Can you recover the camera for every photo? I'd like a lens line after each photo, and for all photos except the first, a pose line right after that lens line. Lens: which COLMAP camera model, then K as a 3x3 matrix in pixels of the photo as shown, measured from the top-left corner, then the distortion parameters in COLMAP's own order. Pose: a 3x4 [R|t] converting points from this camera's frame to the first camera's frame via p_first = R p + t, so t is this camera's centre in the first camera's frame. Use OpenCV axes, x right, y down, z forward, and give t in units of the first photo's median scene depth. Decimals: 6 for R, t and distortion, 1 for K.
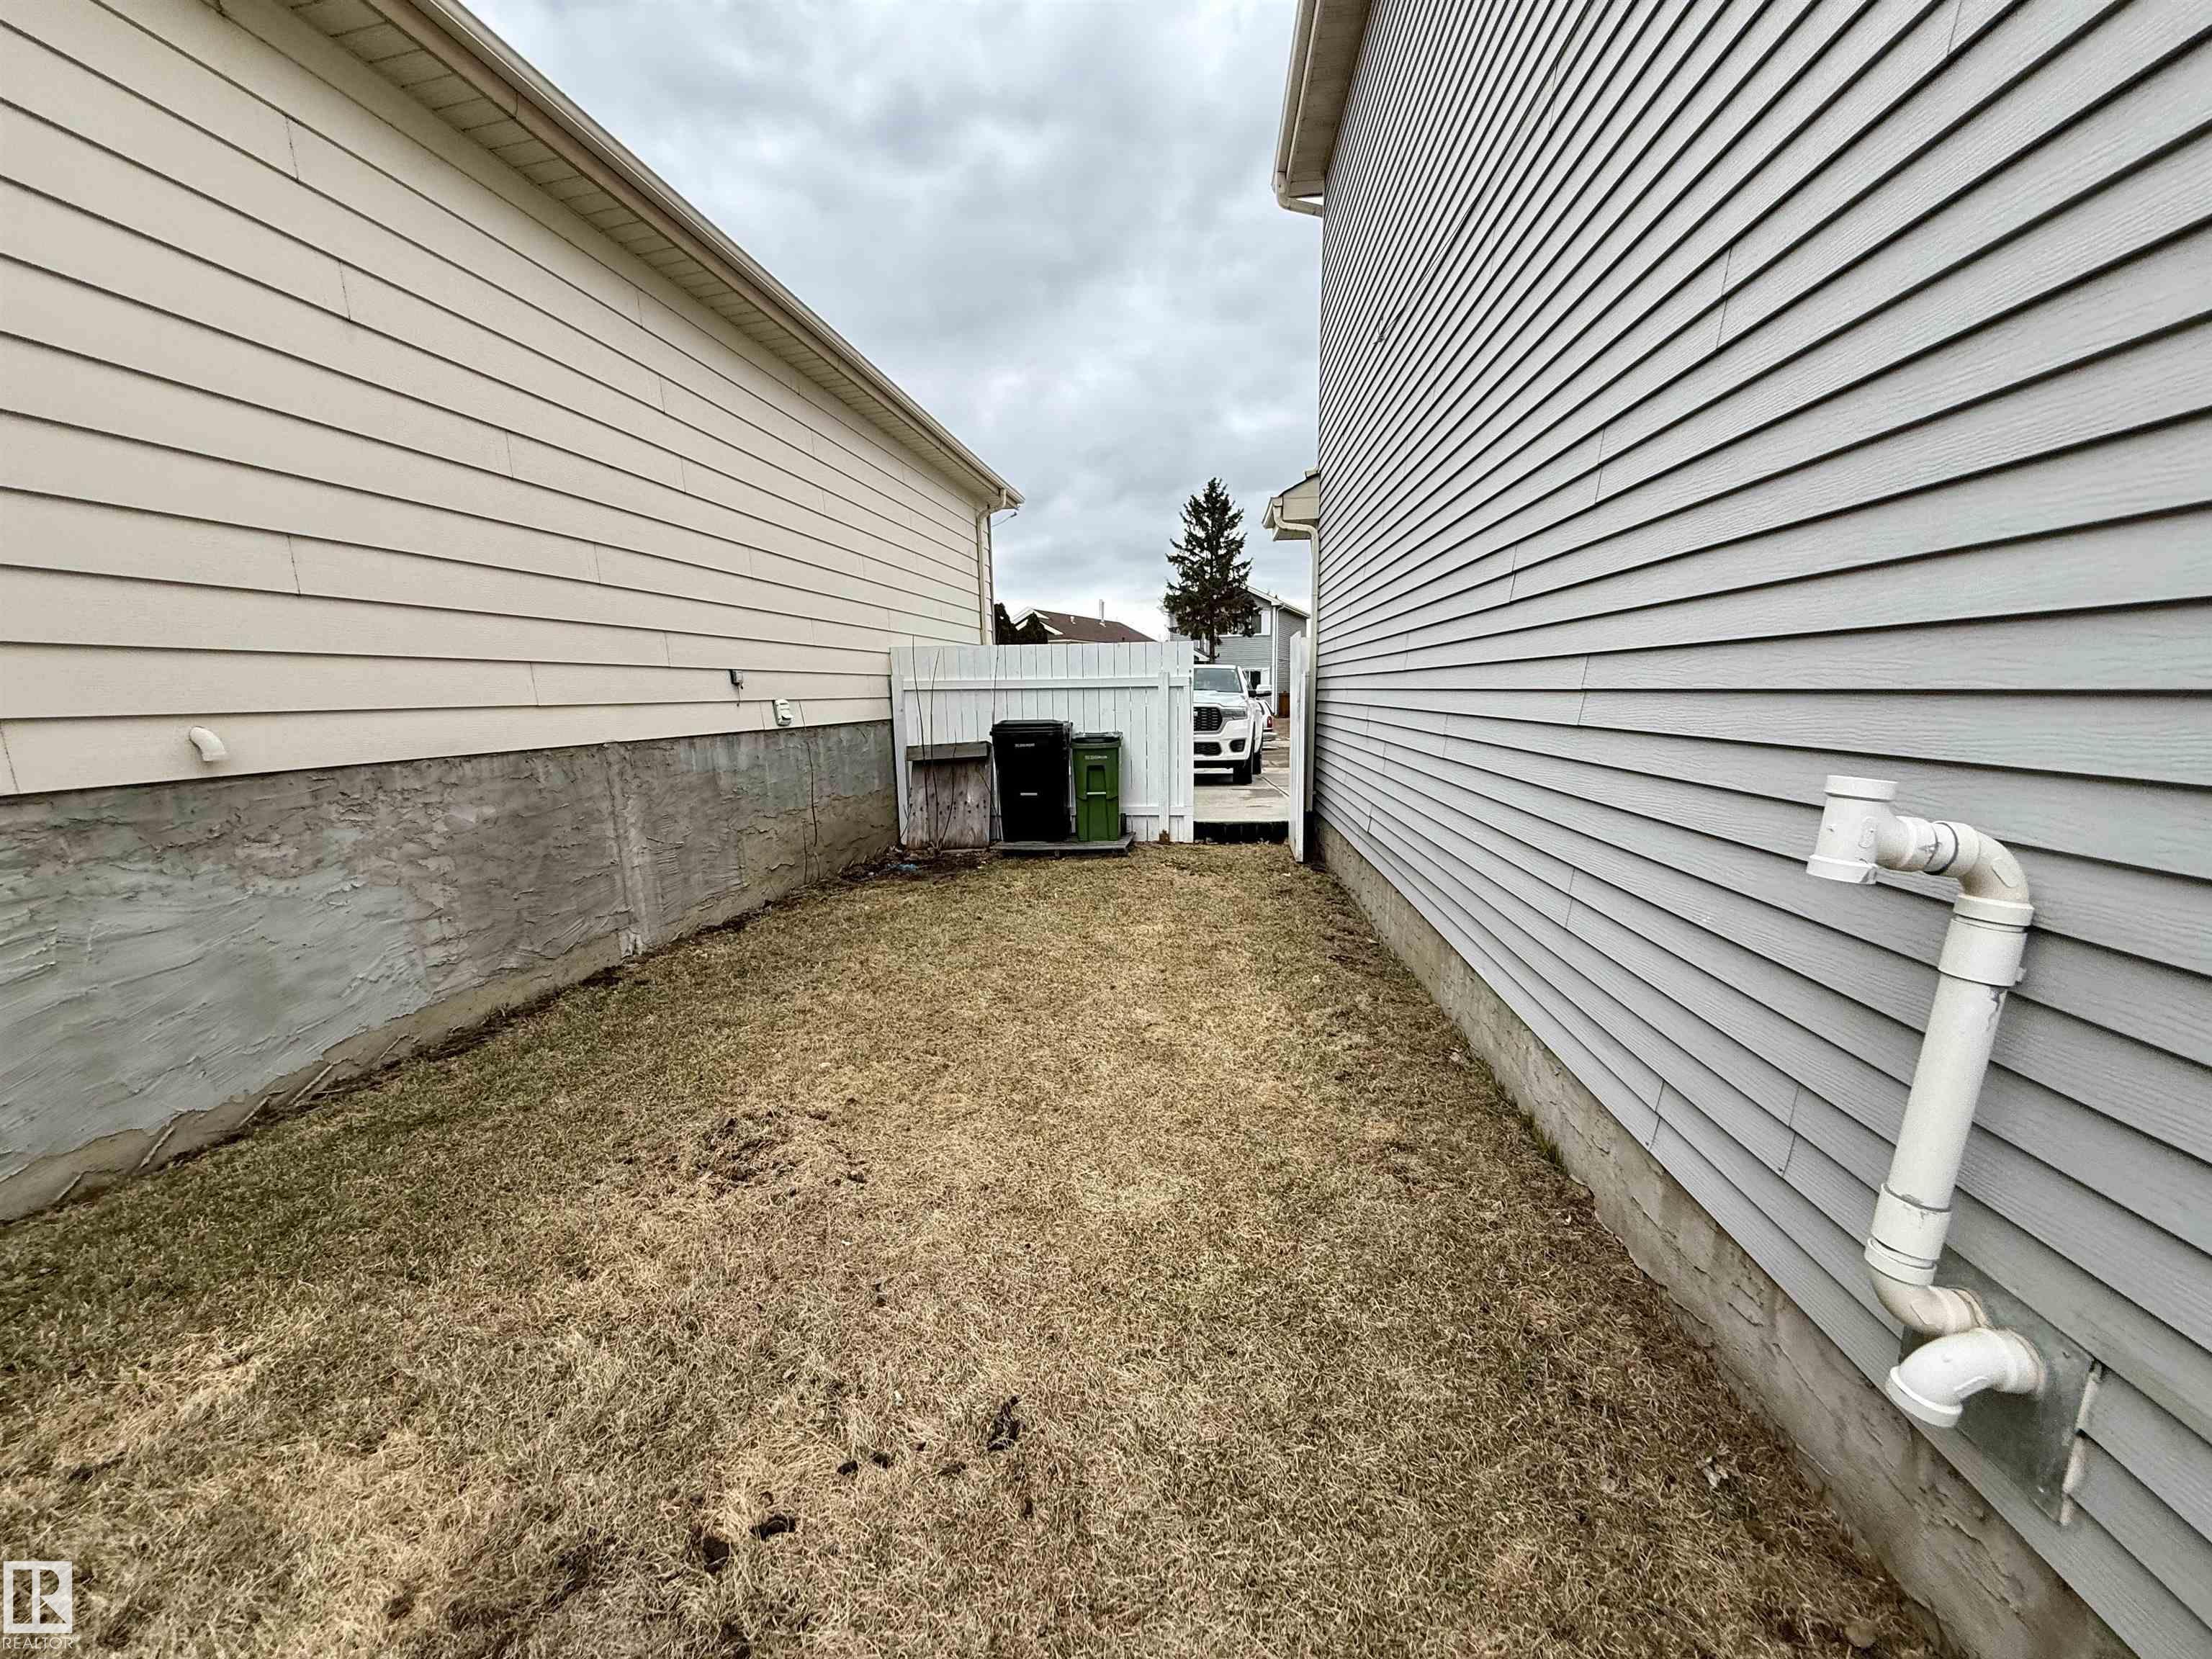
lens RADIAL K [[882.7, 0, 1099.2], [0, 882.7, 831.2], [0, 0, 1]] dist [0.000777, -0.000028]
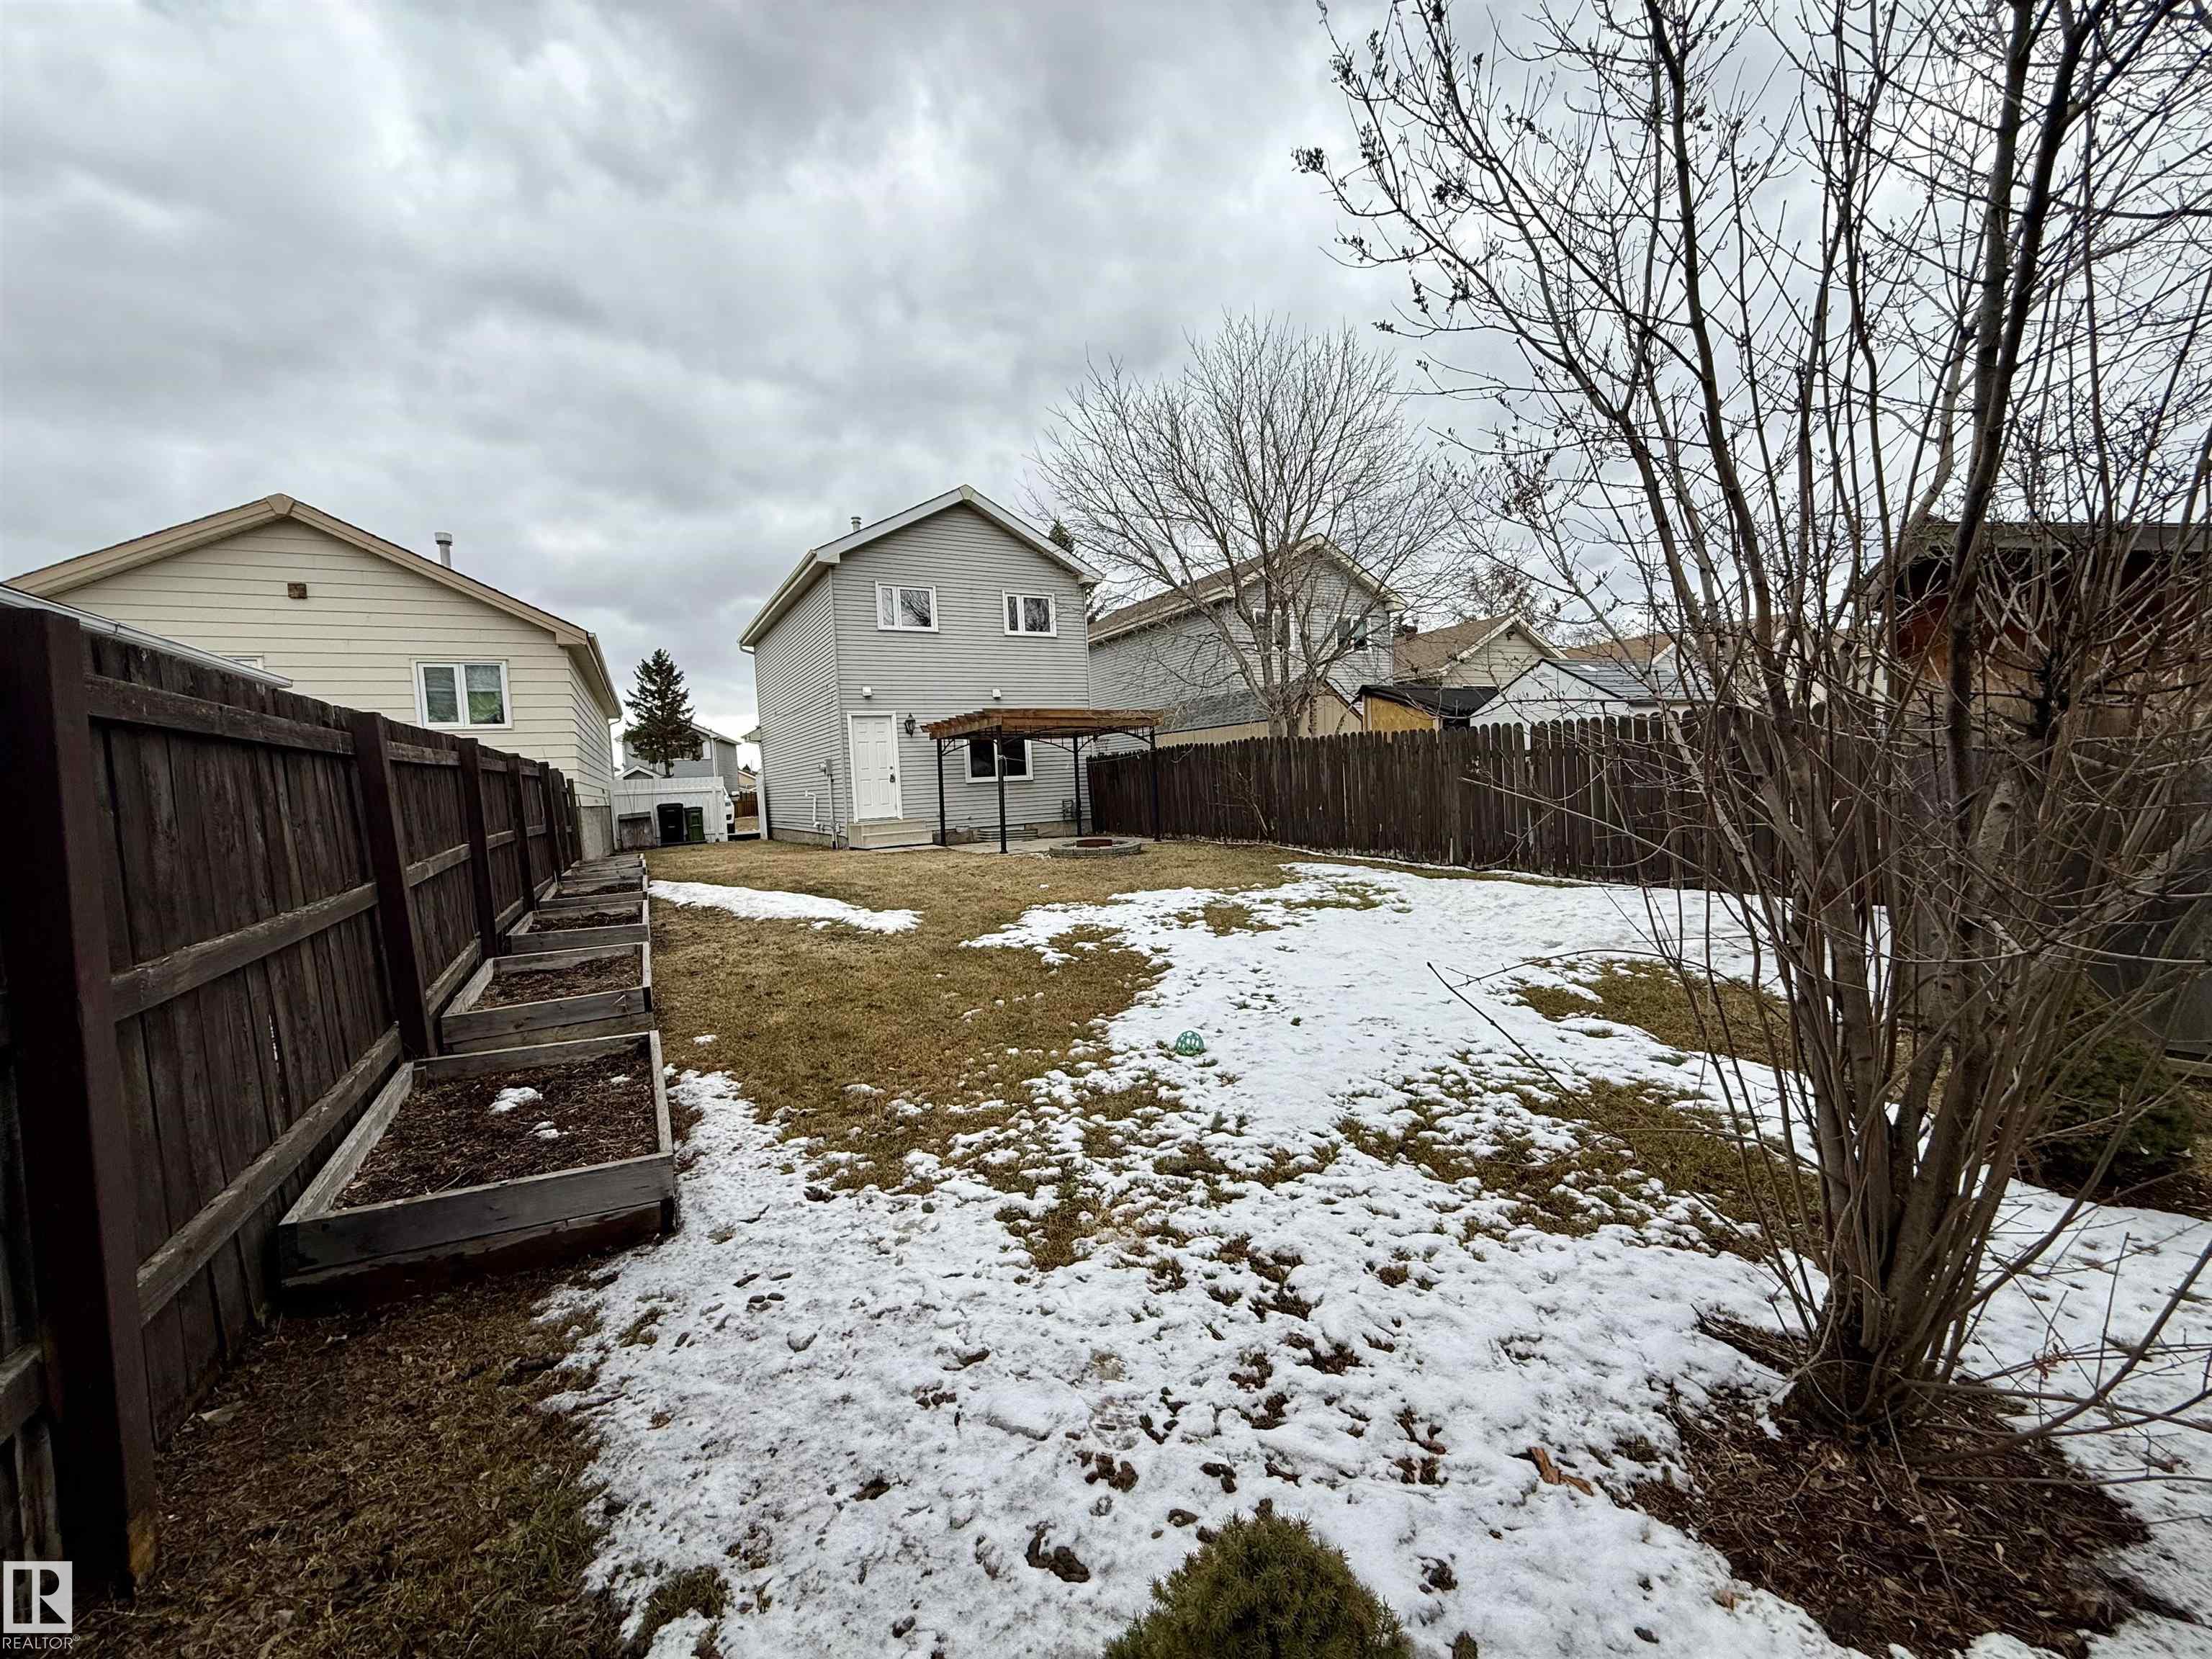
lens RADIAL K [[882.7, 0, 1099.2], [0, 882.7, 831.2], [0, 0, 1]] dist [0.000777, -0.000028]
pose [[0.809970, -0.052851, 0.584086, -0.134675], [0.124392, 0.988753, -0.083031, 0.083334], [-0.573128, 0.139908, 0.807434, -0.471414]]
